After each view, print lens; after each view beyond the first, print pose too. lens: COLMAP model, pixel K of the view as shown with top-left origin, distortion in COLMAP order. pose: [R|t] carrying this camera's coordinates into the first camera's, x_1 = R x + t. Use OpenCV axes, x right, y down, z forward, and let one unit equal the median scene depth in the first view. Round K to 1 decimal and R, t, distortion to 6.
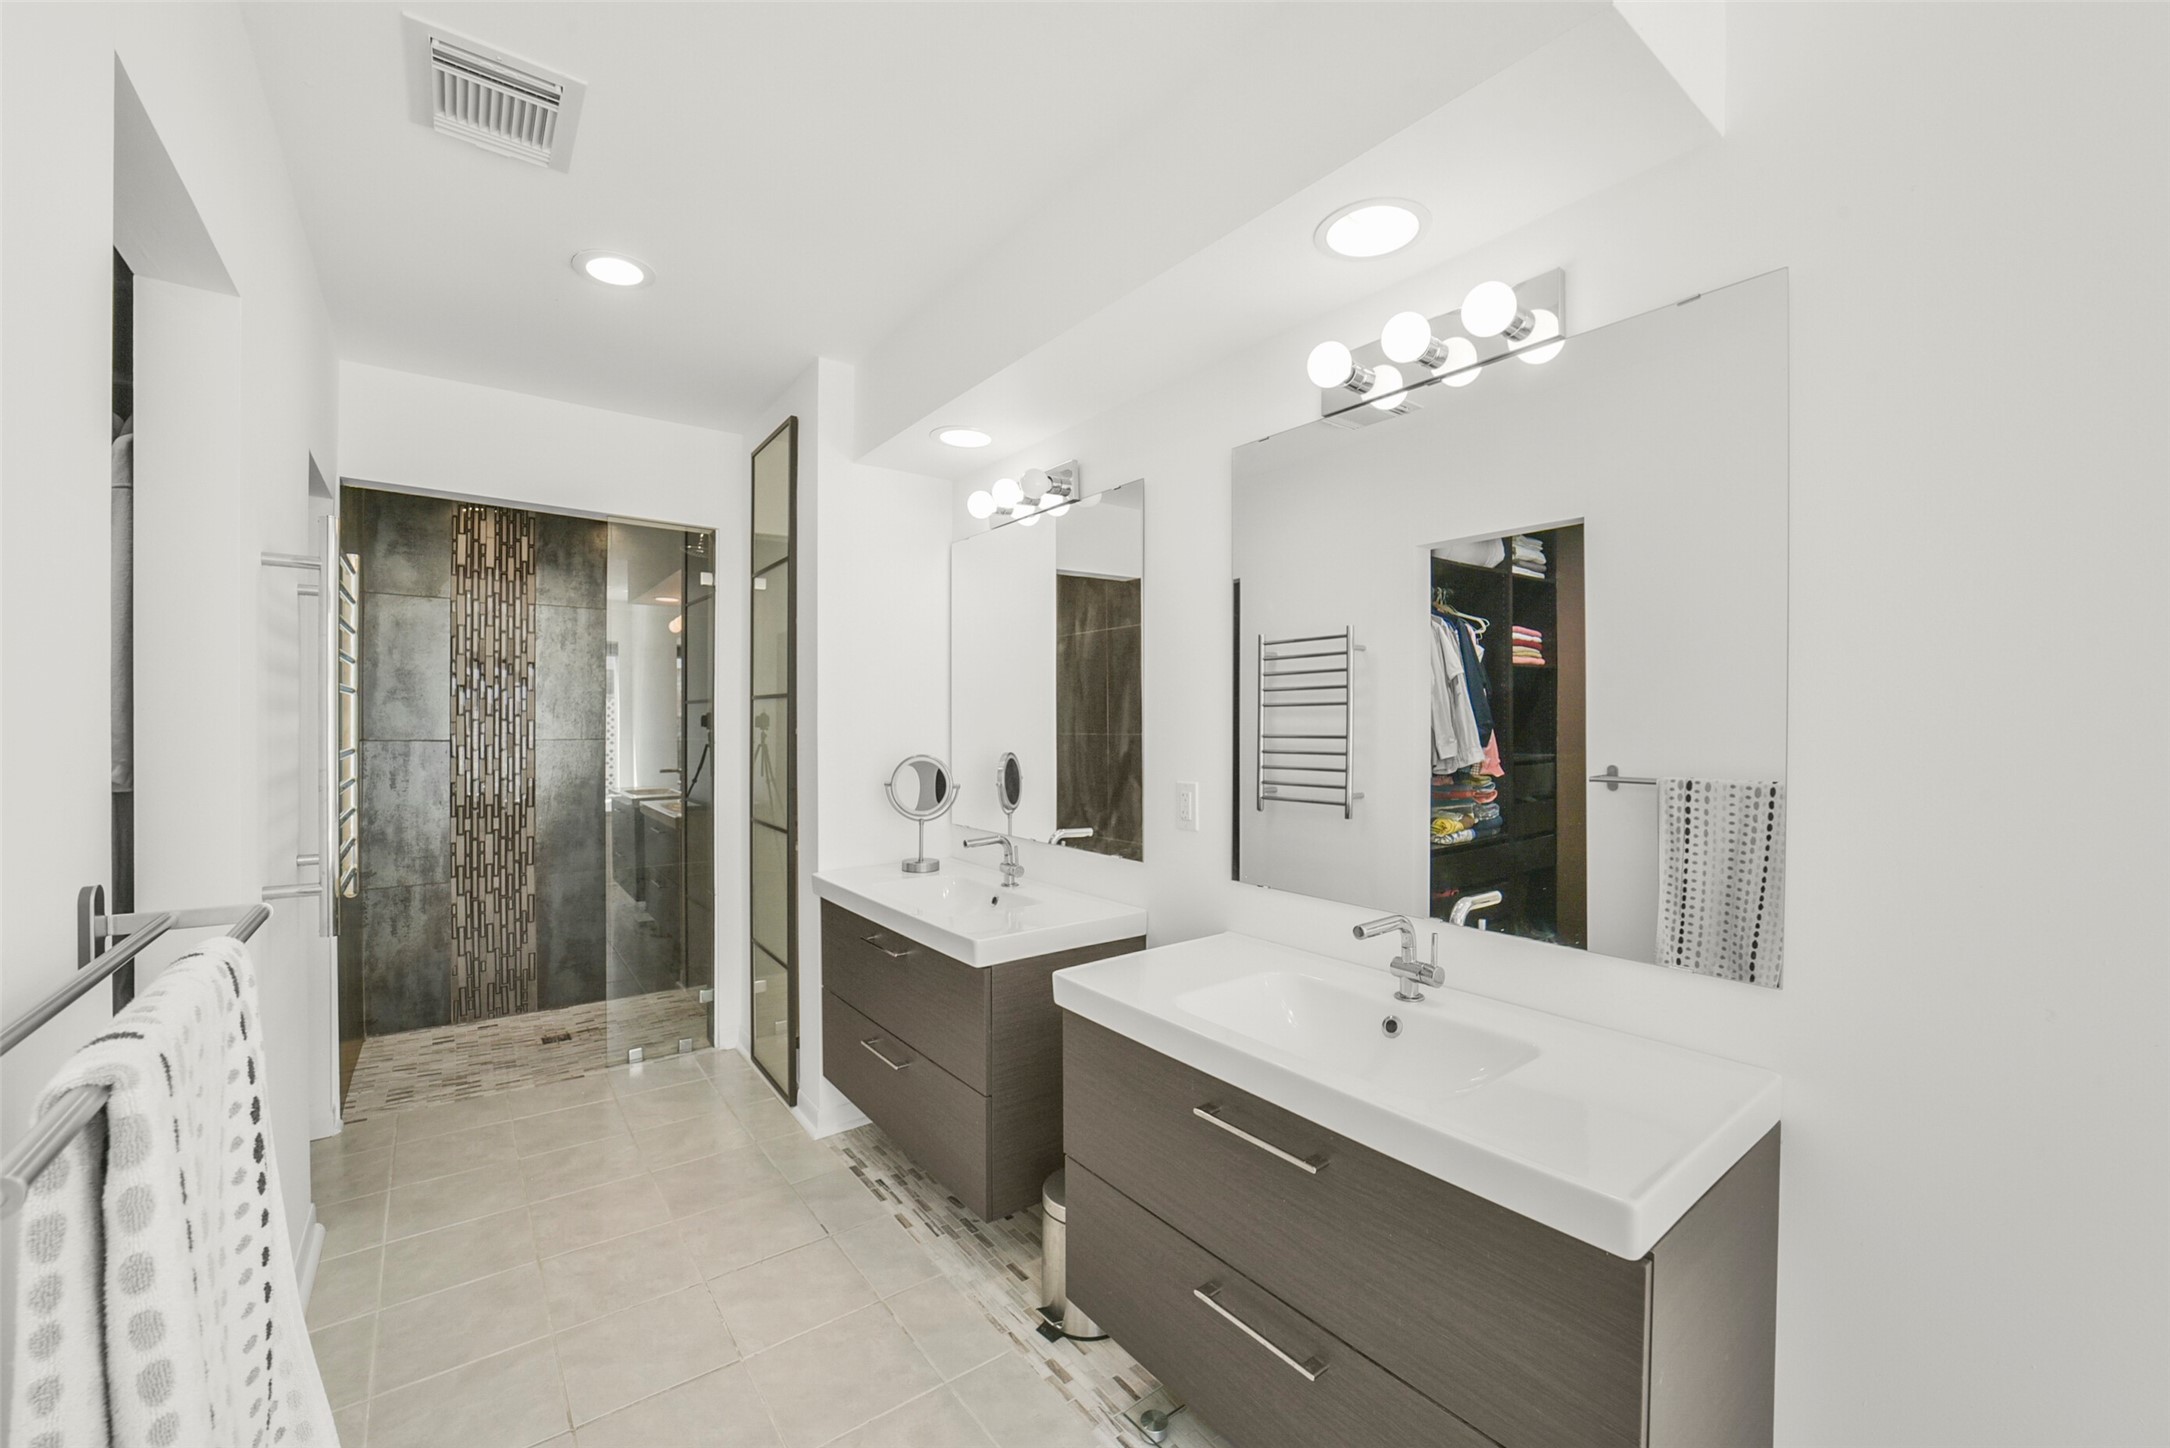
lens RADIAL K [[862.4, 0, 1052.3], [0, 862.4, 722.3], [0, 0, 1]] dist [-0.027914, 0.007122]
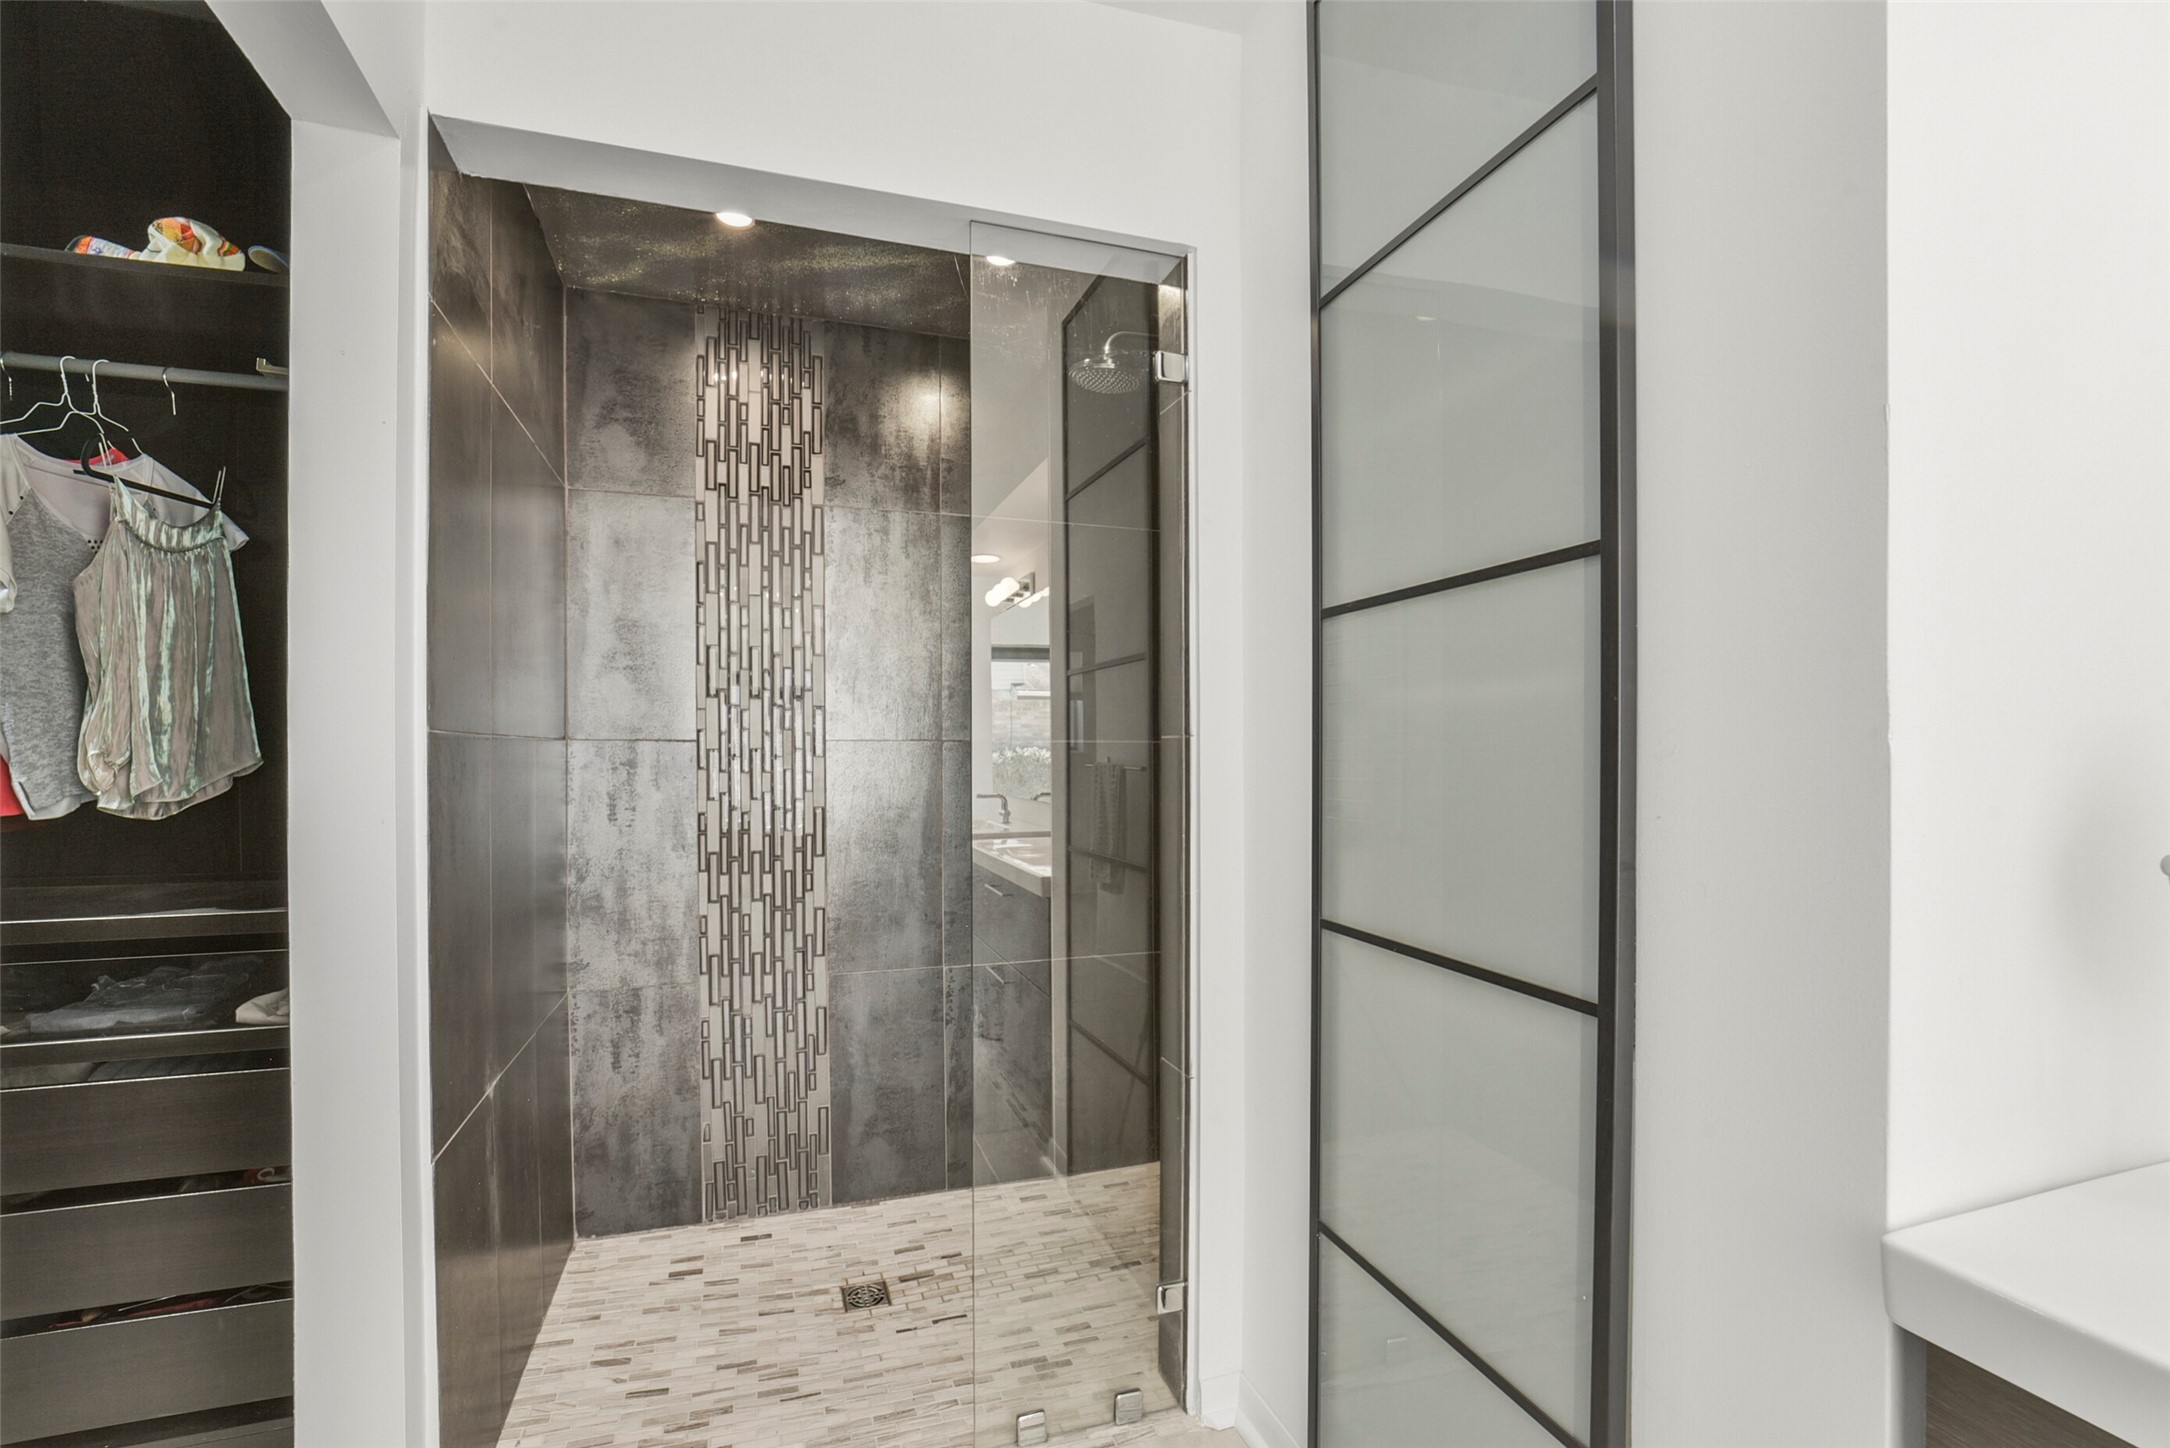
lens RADIAL K [[864.5, 0, 993.0], [0, 864.5, 755.8], [0, 0, 1]] dist [-0.021469, -0.000039]
pose [[0.941339, -0.002691, -0.337451, -0.315289], [0.006285, 0.999935, 0.009557, 0.027365], [0.337404, -0.011118, 0.941294, 0.510140]]
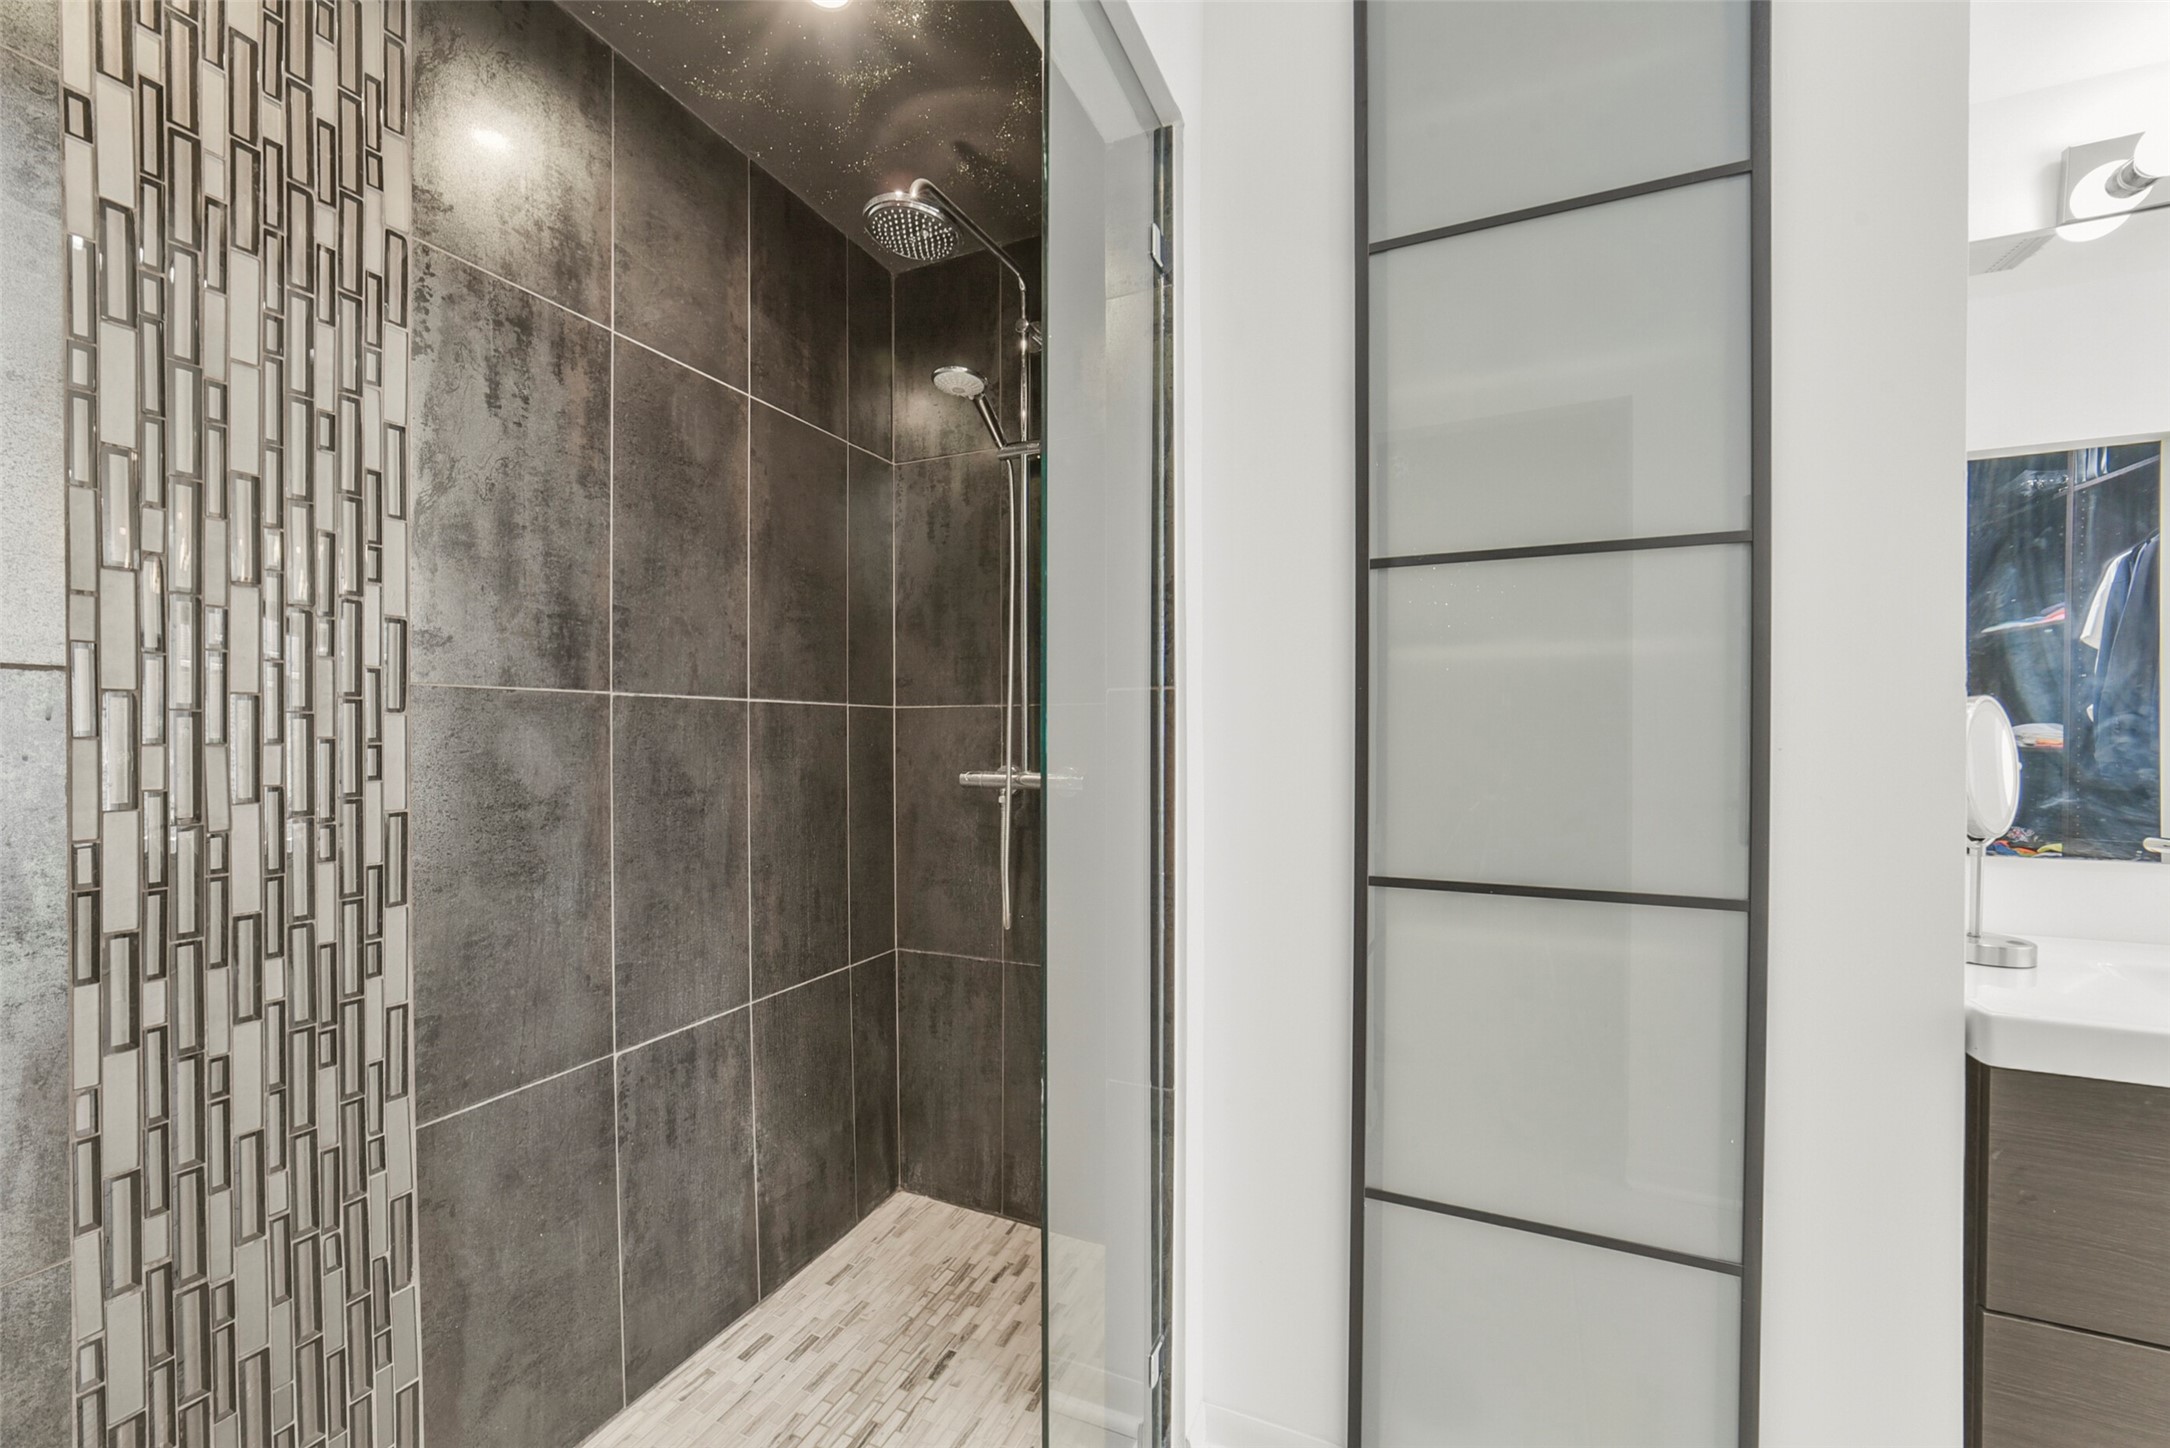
lens RADIAL K [[862.4, 0, 1075.4], [0, 862.4, 732.9], [0, 0, 1]] dist [-0.027914, 0.007122]
pose [[0.863710, -0.003515, 0.503977, -0.577498], [0.000952, 0.999985, 0.005343, 0.038735], [-0.503988, -0.004135, 0.863701, 0.648891]]
